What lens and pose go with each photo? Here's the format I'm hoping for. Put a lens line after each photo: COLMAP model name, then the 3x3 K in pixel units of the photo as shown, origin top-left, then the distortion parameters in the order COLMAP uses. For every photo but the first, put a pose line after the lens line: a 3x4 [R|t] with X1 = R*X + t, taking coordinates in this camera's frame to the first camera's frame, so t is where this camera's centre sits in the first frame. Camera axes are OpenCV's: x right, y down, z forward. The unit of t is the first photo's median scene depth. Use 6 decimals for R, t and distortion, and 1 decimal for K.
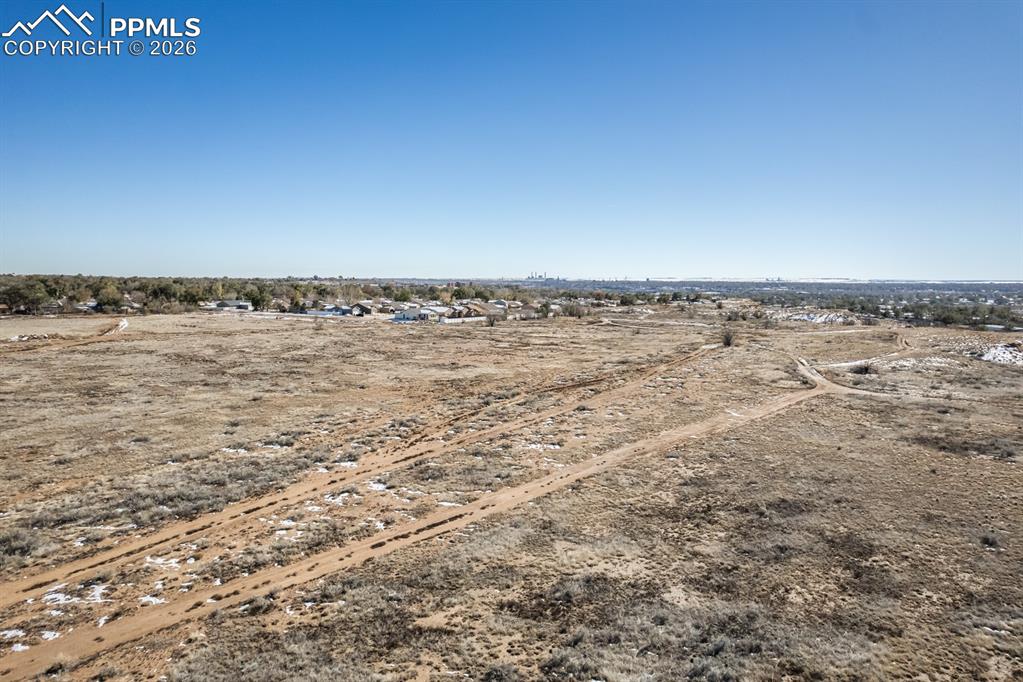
lens RADIAL K [[654.8, 0, 507.9], [0, 654.8, 328.6], [0, 0, 1]] dist [-0.075516, 0.067420]
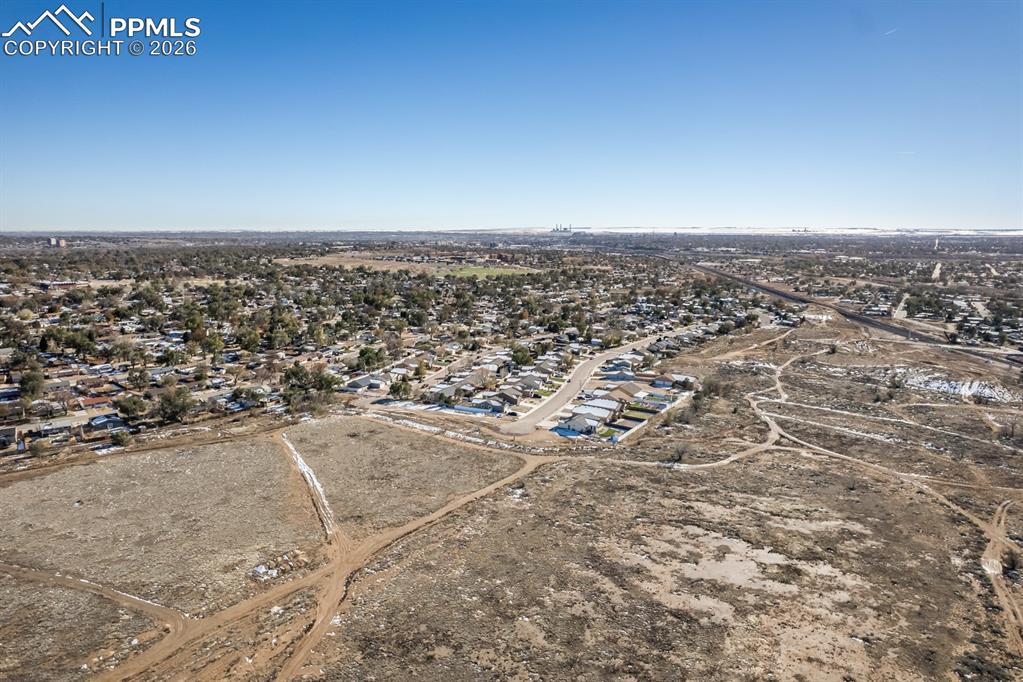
lens RADIAL K [[654.8, 0, 507.9], [0, 654.8, 328.6], [0, 0, 1]] dist [-0.075516, 0.067420]
pose [[0.999473, 0.006628, -0.031780, -0.486506], [-0.004177, 0.997053, 0.076607, -0.523210], [0.032194, -0.076434, 0.996555, 0.121535]]
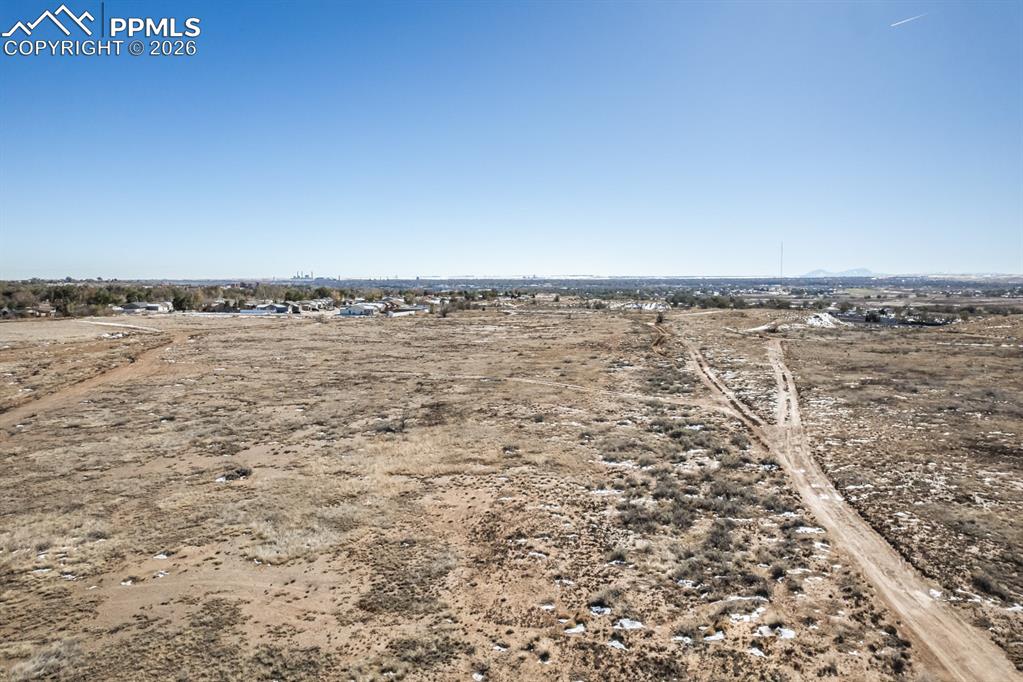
lens RADIAL K [[654.8, 0, 507.9], [0, 654.8, 328.6], [0, 0, 1]] dist [-0.075516, 0.067420]
pose [[0.937714, -0.034588, 0.345681, -0.648310], [0.033963, 0.999392, 0.007867, 0.021832], [-0.345743, 0.004364, 0.938319, -0.314768]]
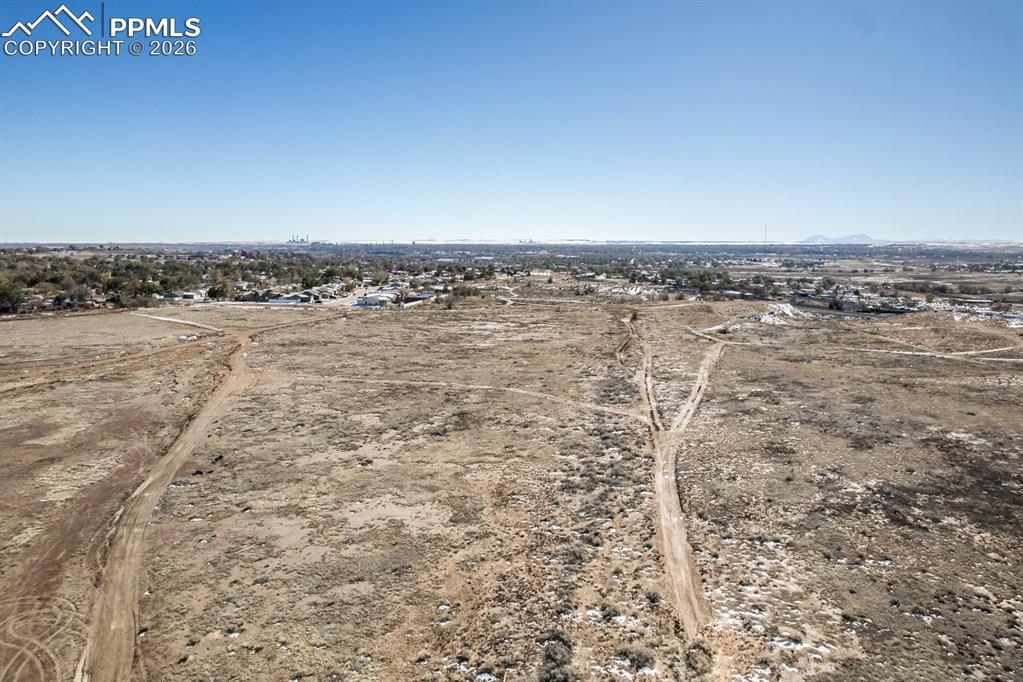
lens RADIAL K [[654.8, 0, 507.9], [0, 654.8, 328.6], [0, 0, 1]] dist [-0.075516, 0.067420]
pose [[0.935684, -0.046241, 0.349796, -0.771223], [0.026138, 0.997735, 0.061978, -0.088385], [-0.351869, -0.048849, 0.934774, -0.641023]]
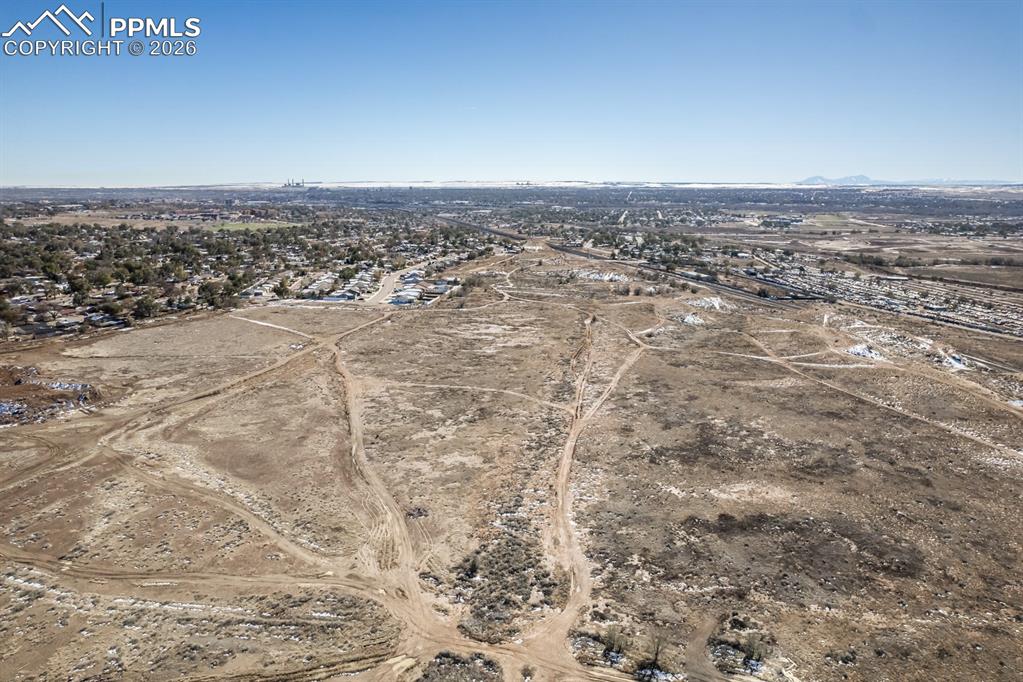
lens RADIAL K [[647.3, 0, 523.5], [0, 647.3, 339.7], [0, 0, 1]] dist [-0.049764, 0.022782]
pose [[0.925586, -0.085942, 0.368652, -1.078736], [0.024982, 0.985631, 0.167053, -0.426051], [-0.377712, -0.145413, 0.914434, -1.493807]]
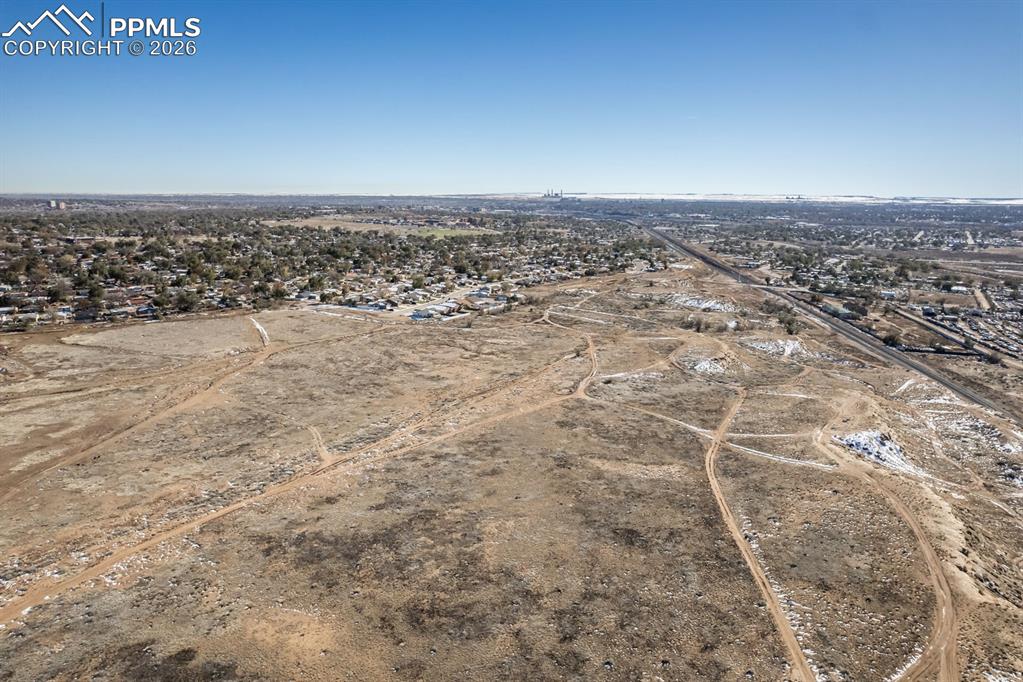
lens RADIAL K [[648.5, 0, 517.3], [0, 648.5, 339.0], [0, 0, 1]] dist [-0.071773, 0.061622]
pose [[0.999880, 0.011518, -0.010325, 0.233812], [-0.009893, 0.989301, 0.145552, -0.436205], [0.011891, -0.145433, 0.989297, -1.348601]]
